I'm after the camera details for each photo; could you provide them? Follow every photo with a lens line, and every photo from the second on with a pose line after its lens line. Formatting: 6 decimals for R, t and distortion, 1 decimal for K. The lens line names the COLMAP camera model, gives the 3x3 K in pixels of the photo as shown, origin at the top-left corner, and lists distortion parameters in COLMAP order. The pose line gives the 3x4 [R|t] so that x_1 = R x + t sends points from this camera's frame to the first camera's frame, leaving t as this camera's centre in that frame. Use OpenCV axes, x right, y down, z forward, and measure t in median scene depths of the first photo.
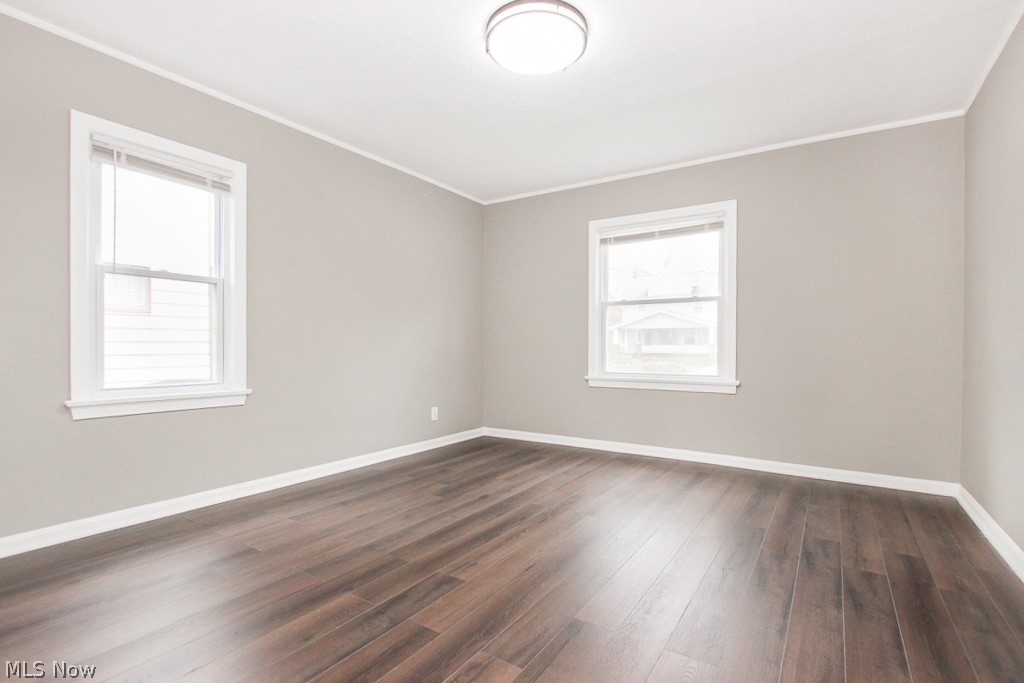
lens RADIAL K [[494.9, 0, 508.8], [0, 494.9, 351.7], [0, 0, 1]] dist [-0.000652, 0.000115]
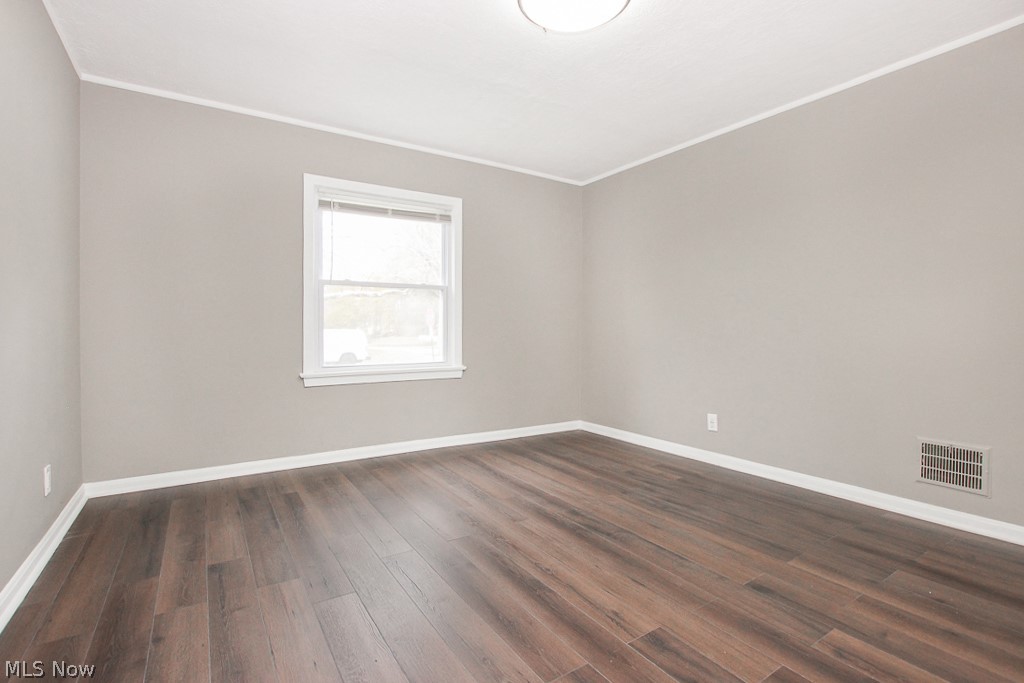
lens RADIAL K [[489.4, 0, 514.2], [0, 489.4, 332.8], [0, 0, 1]] dist [-0.005111, -0.000475]
pose [[0.388213, -0.012841, 0.921480, -0.606540], [0.010324, 0.999901, 0.009585, -0.027174], [-0.921512, 0.005792, 0.388307, 0.589280]]
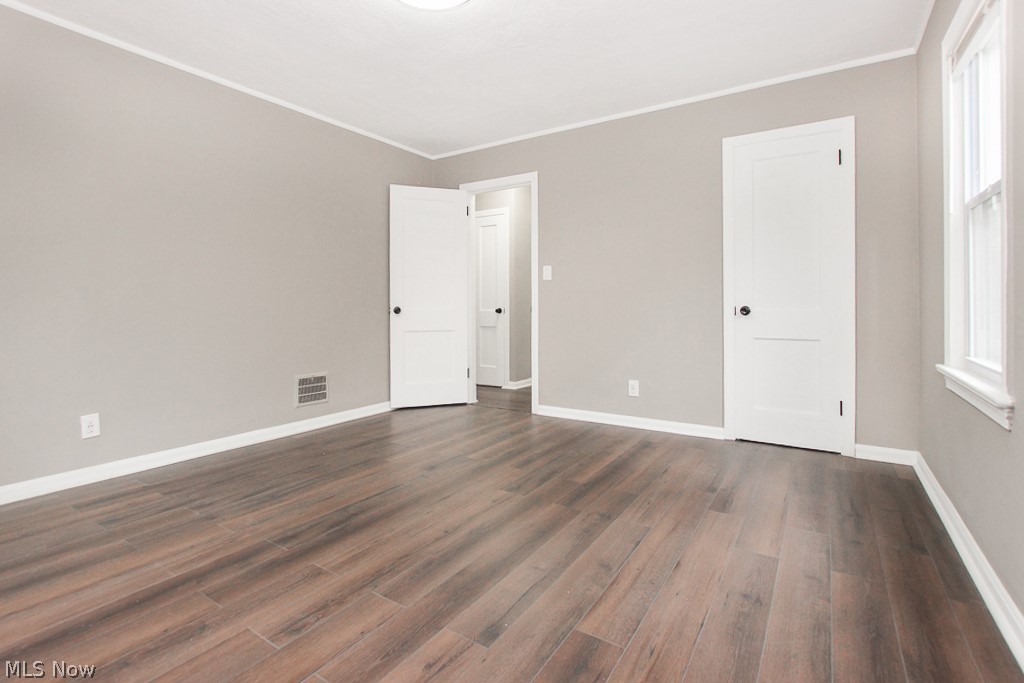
lens RADIAL K [[484.3, 0, 511.1], [0, 484.3, 304.2], [0, 0, 1]] dist [-0.019352, -0.000147]
pose [[-0.999816, 0.000952, -0.019147, -0.061012], [0.000821, 0.999976, 0.006851, -0.014401], [0.019153, 0.006834, -0.999793, 1.460446]]
